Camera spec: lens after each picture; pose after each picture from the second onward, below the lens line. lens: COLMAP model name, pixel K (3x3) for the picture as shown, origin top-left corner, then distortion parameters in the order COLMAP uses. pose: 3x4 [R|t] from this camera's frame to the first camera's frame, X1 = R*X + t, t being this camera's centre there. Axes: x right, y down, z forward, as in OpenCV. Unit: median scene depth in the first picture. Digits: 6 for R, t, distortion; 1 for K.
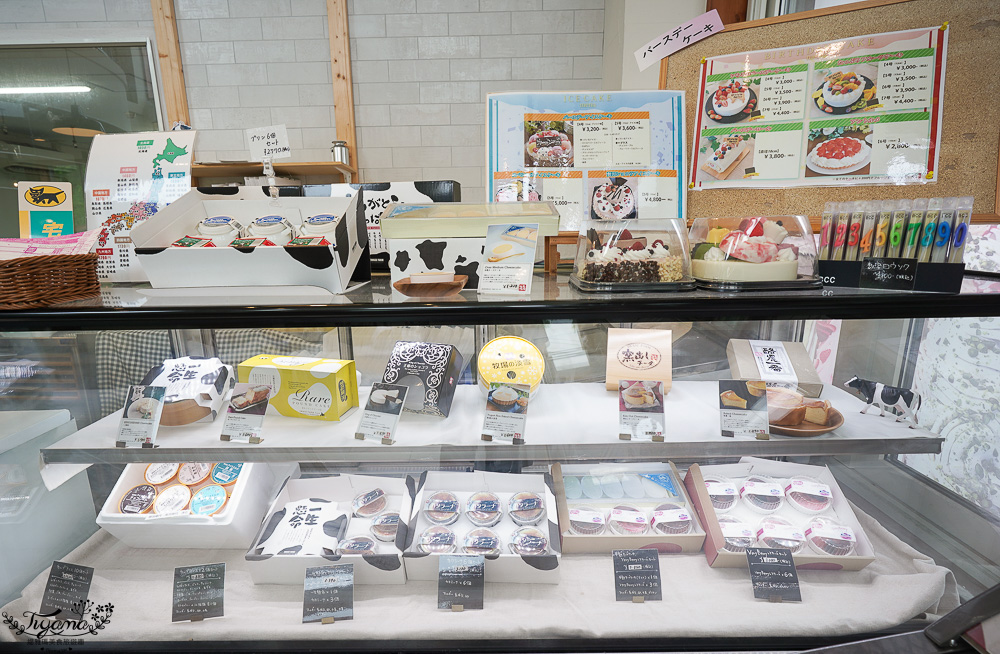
lens RADIAL K [[484.9, 0, 500.0], [0, 484.9, 327.0], [0, 0, 1]] dist [0.000580, 0.000078]
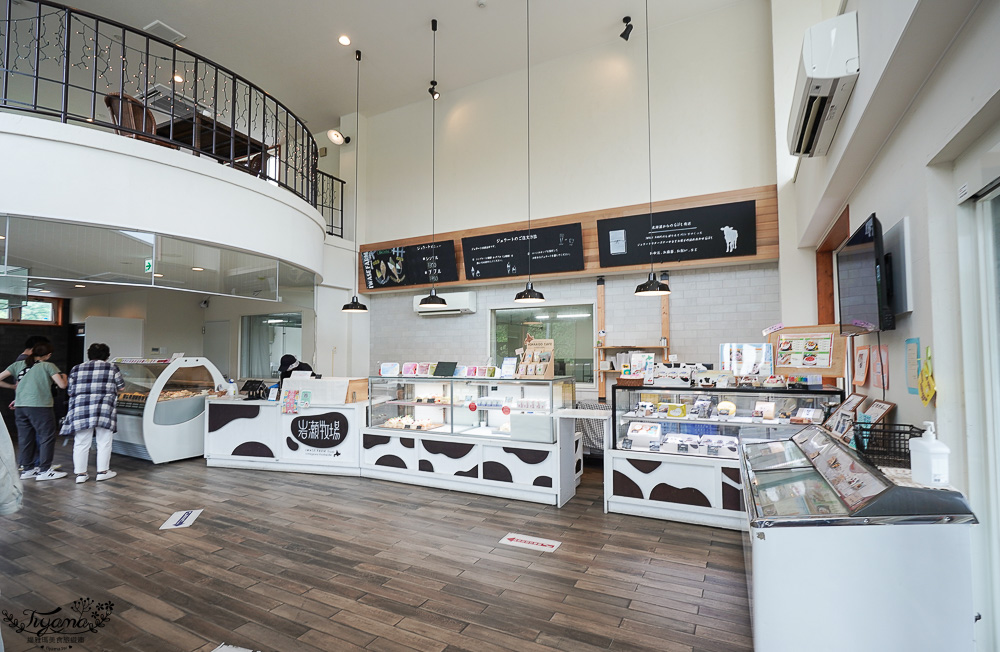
lens RADIAL K [[477.2, 0, 500.0], [0, 477.2, 326.0], [0, 0, 1]] dist [0.001125, 0.000067]
pose [[0.873602, -0.020142, -0.486224, 0.364841], [-0.109117, 0.965594, -0.236052, 0.641008], [0.474250, 0.259271, 0.841348, -3.902286]]
